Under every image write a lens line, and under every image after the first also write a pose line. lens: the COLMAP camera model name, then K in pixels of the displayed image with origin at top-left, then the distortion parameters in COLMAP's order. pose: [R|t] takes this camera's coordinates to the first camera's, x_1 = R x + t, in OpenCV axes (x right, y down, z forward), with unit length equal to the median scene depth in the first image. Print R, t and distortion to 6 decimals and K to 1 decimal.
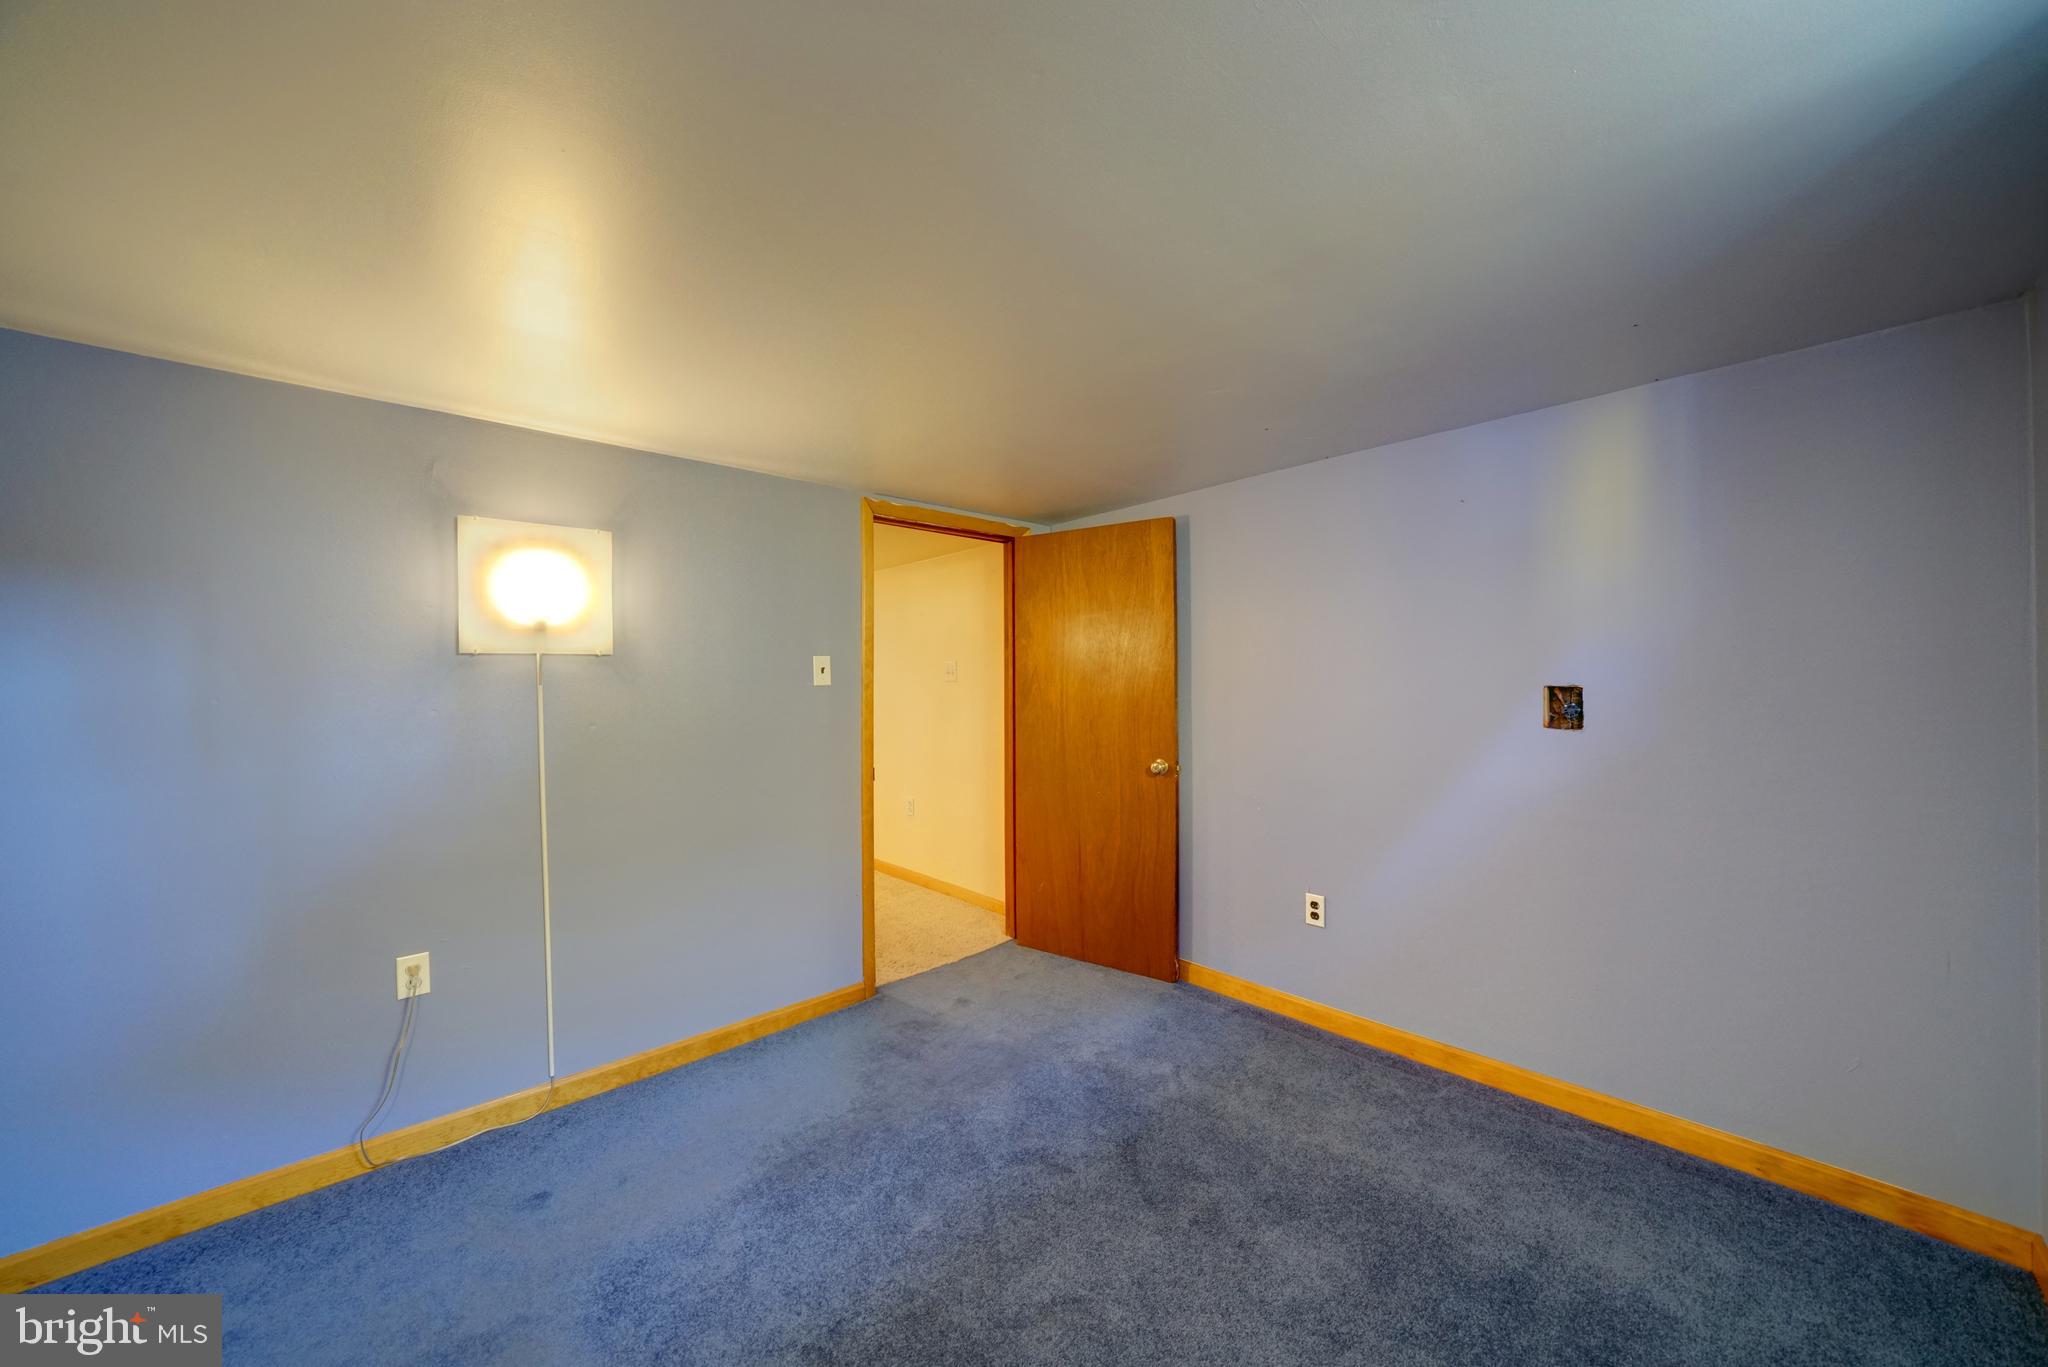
lens RADIAL K [[708.1, 0, 1026.1], [0, 708.1, 679.9], [0, 0, 1]] dist [-0.024118, 0.001976]
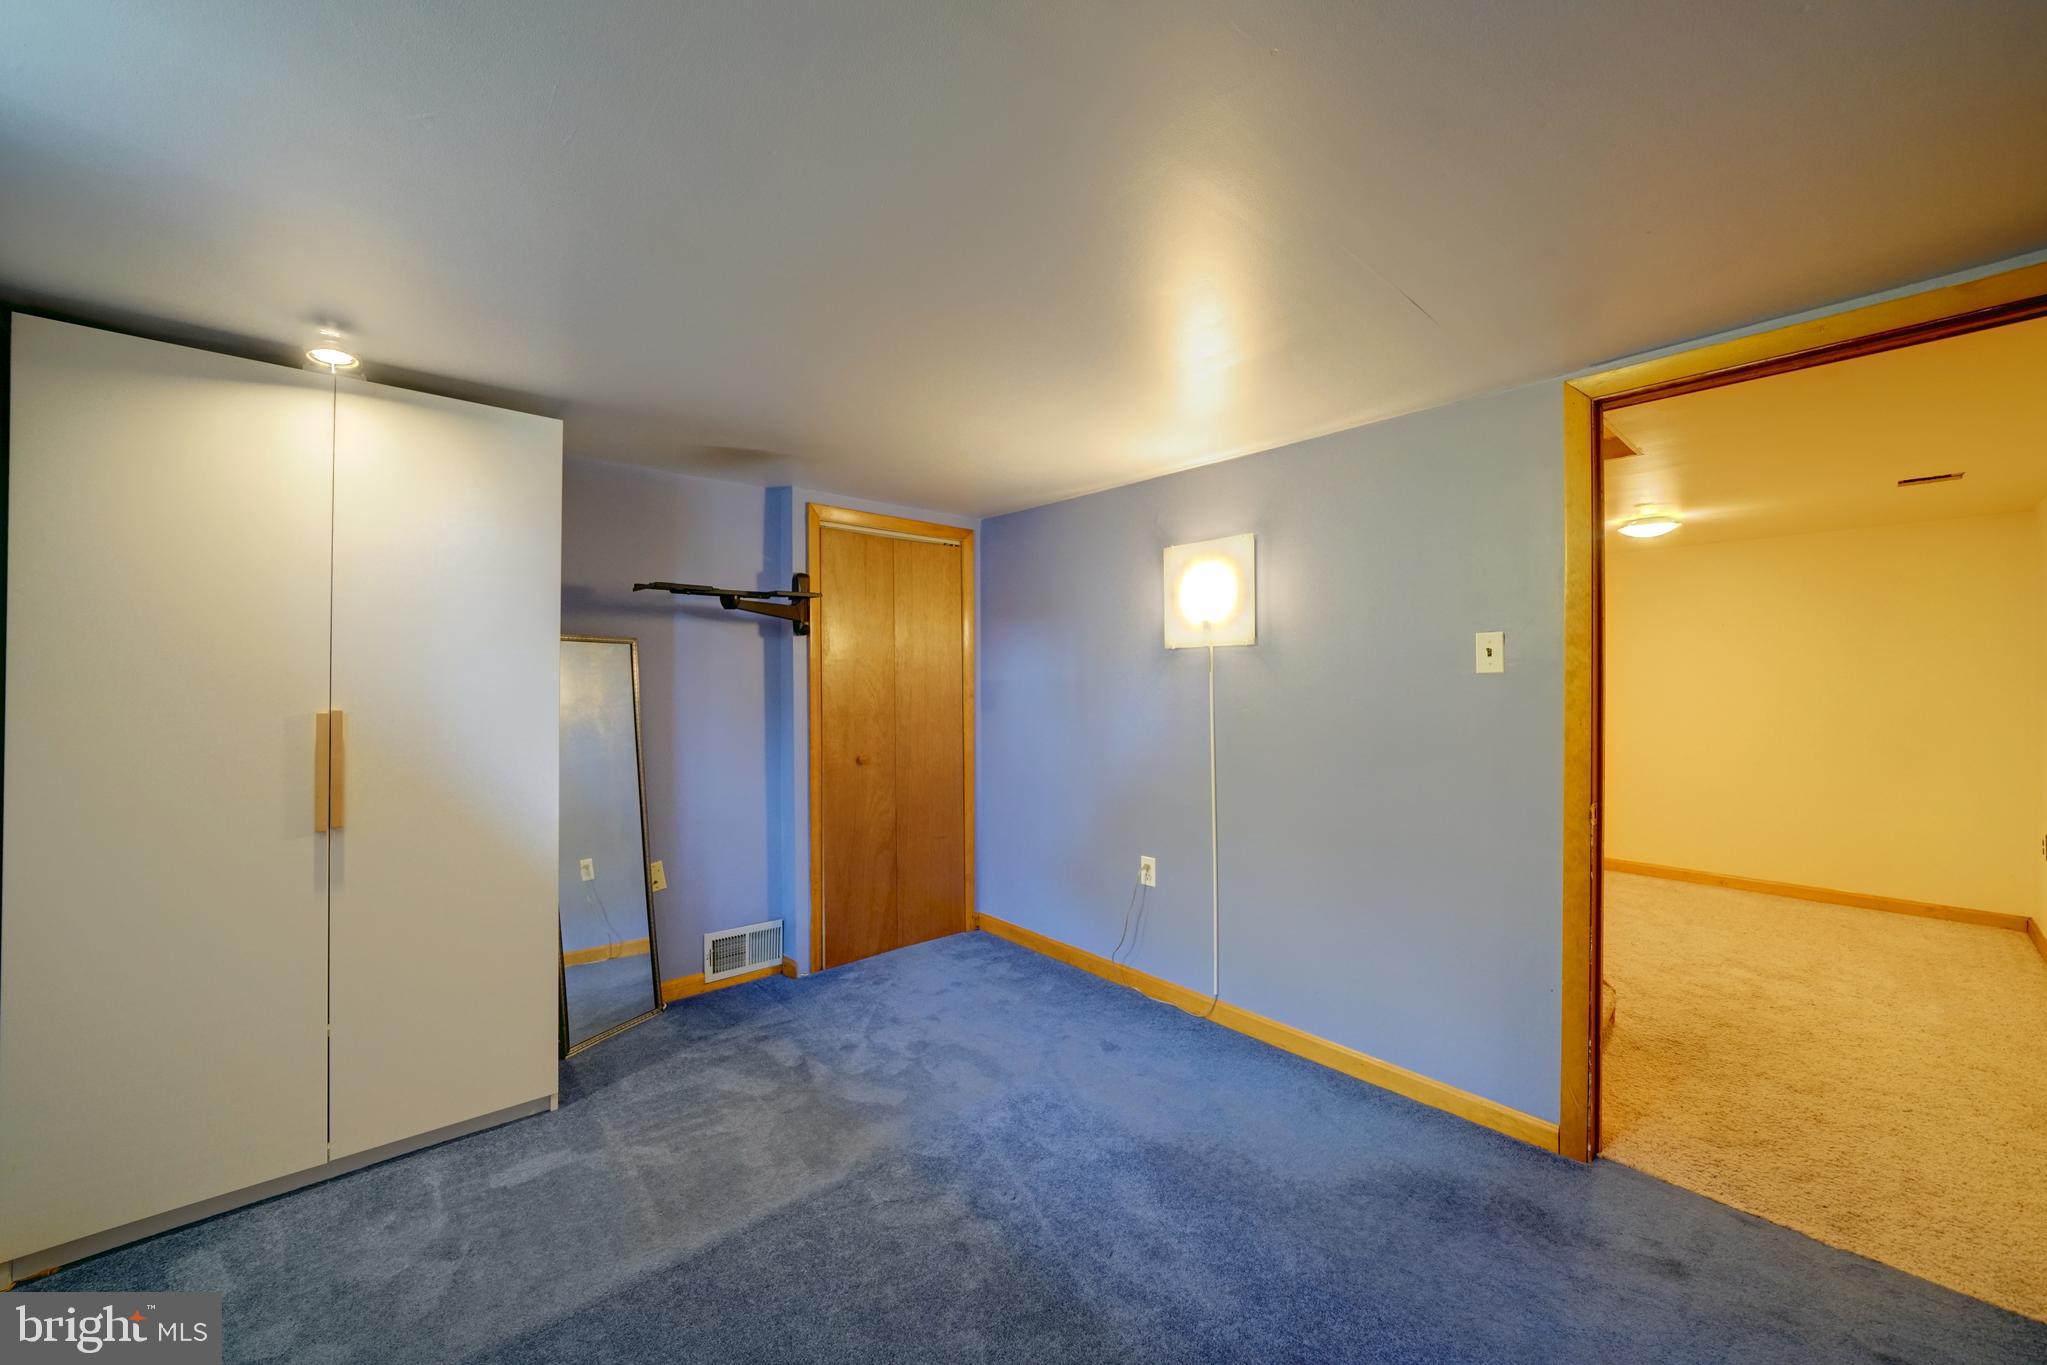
lens RADIAL K [[758.3, 0, 1025.6], [0, 758.3, 681.1], [0, 0, 1]] dist [-0.012622, 0.001339]
pose [[-0.019811, 0.012622, -0.999724, 0.638349], [0.001388, 0.999920, 0.012597, 0.007641], [0.999803, -0.001138, -0.019827, 0.704472]]
